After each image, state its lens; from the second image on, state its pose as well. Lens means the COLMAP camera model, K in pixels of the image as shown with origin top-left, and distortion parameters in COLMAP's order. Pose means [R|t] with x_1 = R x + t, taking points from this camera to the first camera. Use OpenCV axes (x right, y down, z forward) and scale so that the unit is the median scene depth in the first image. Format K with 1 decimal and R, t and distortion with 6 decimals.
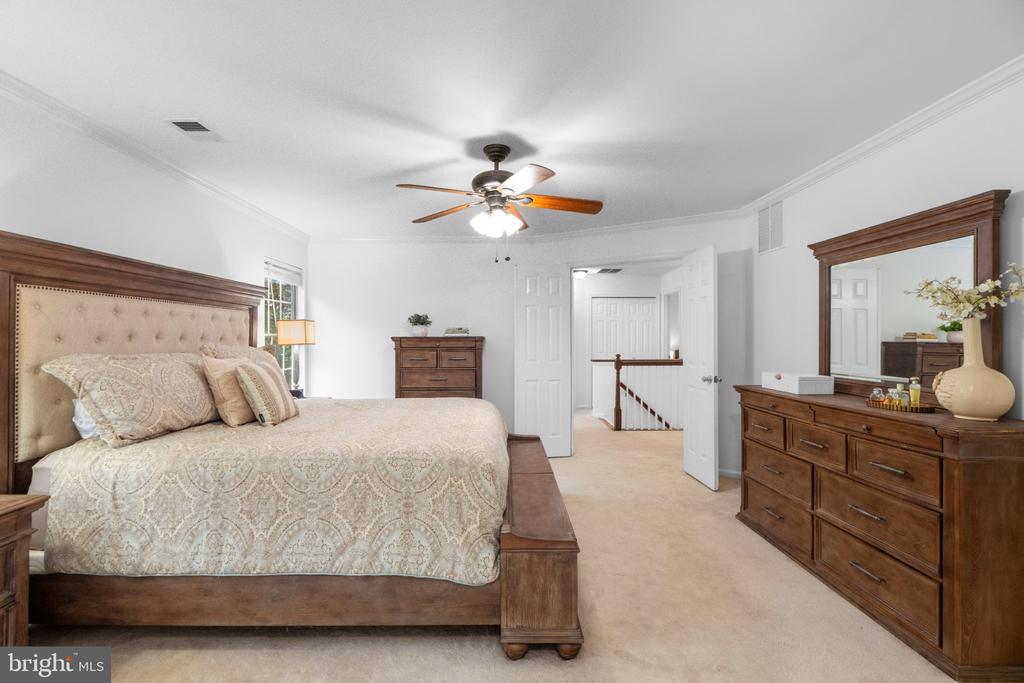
lens RADIAL K [[472.5, 0, 510.4], [0, 472.5, 337.8], [0, 0, 1]] dist [-0.000630, 0.000293]
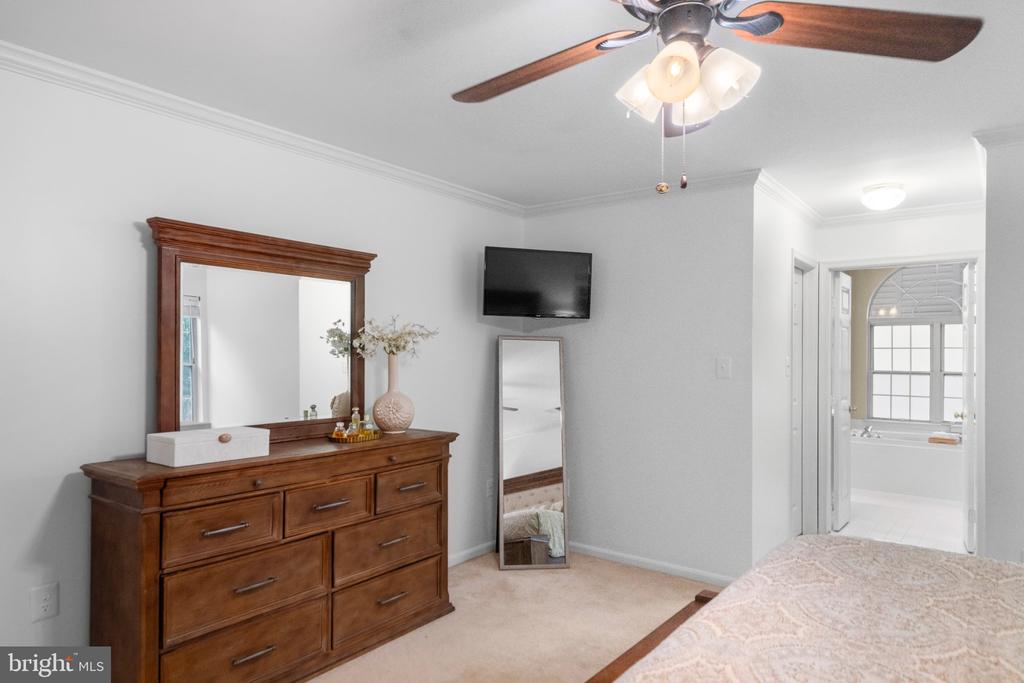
lens RADIAL K [[646.8, 0, 509.2], [0, 646.8, 349.6], [0, 0, 1]] dist [0.006485, 0.001641]
pose [[-0.783413, 0.000448, 0.621501, -0.286453], [-0.007758, 0.999915, -0.010500, -0.030829], [-0.621453, -0.013047, -0.783343, 1.736509]]
